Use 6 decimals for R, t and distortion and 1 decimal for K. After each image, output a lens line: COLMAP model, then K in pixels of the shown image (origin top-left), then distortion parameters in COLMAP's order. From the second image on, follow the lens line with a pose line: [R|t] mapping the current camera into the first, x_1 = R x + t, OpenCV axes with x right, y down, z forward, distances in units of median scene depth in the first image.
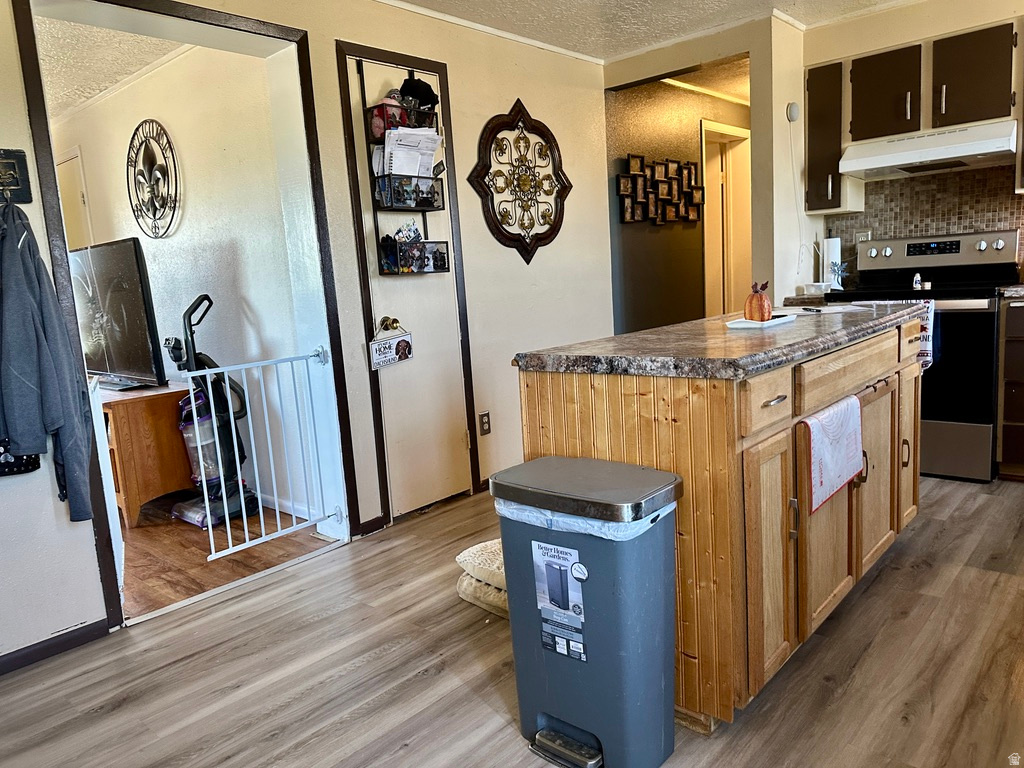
lens RADIAL K [[732.4, 0, 498.4], [0, 732.4, 382.9], [0, 0, 1]] dist [0.001288, -0.009822]
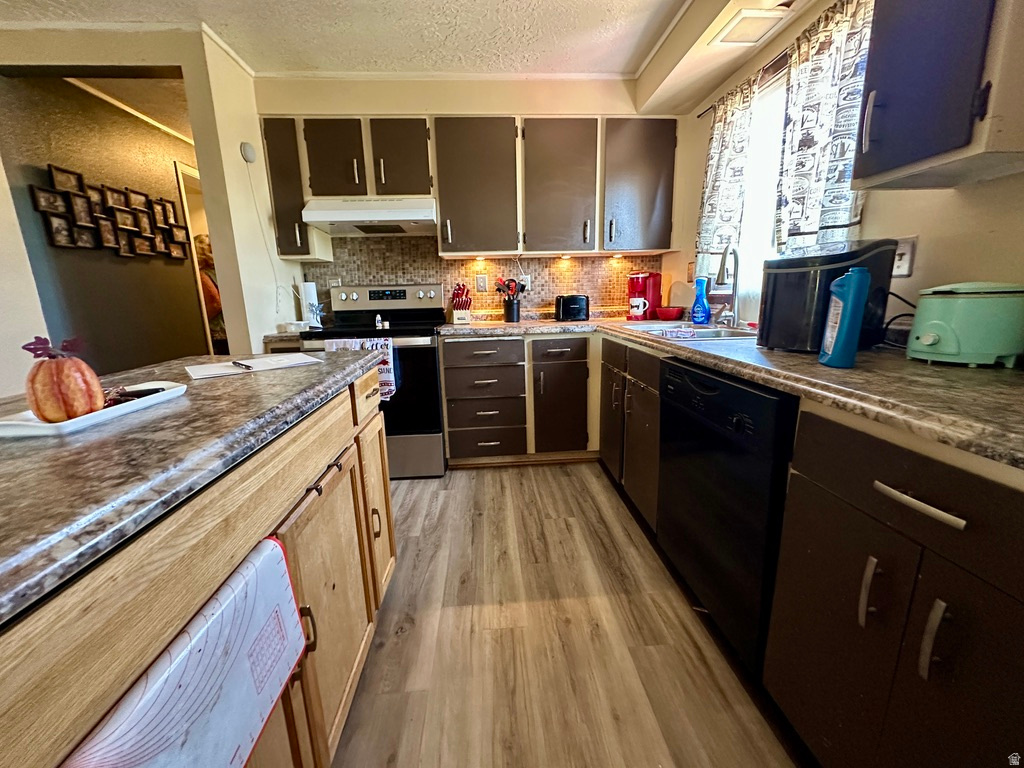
lens RADIAL K [[407.4, 0, 512.0], [0, 407.4, 384.0], [0, 0, 1]] dist [0.000947, 0.000585]
pose [[0.690443, -0.104748, 0.715763, 0.216236], [0.081906, 0.994418, 0.066519, -0.057996], [-0.718735, 0.012697, 0.695168, 0.347484]]
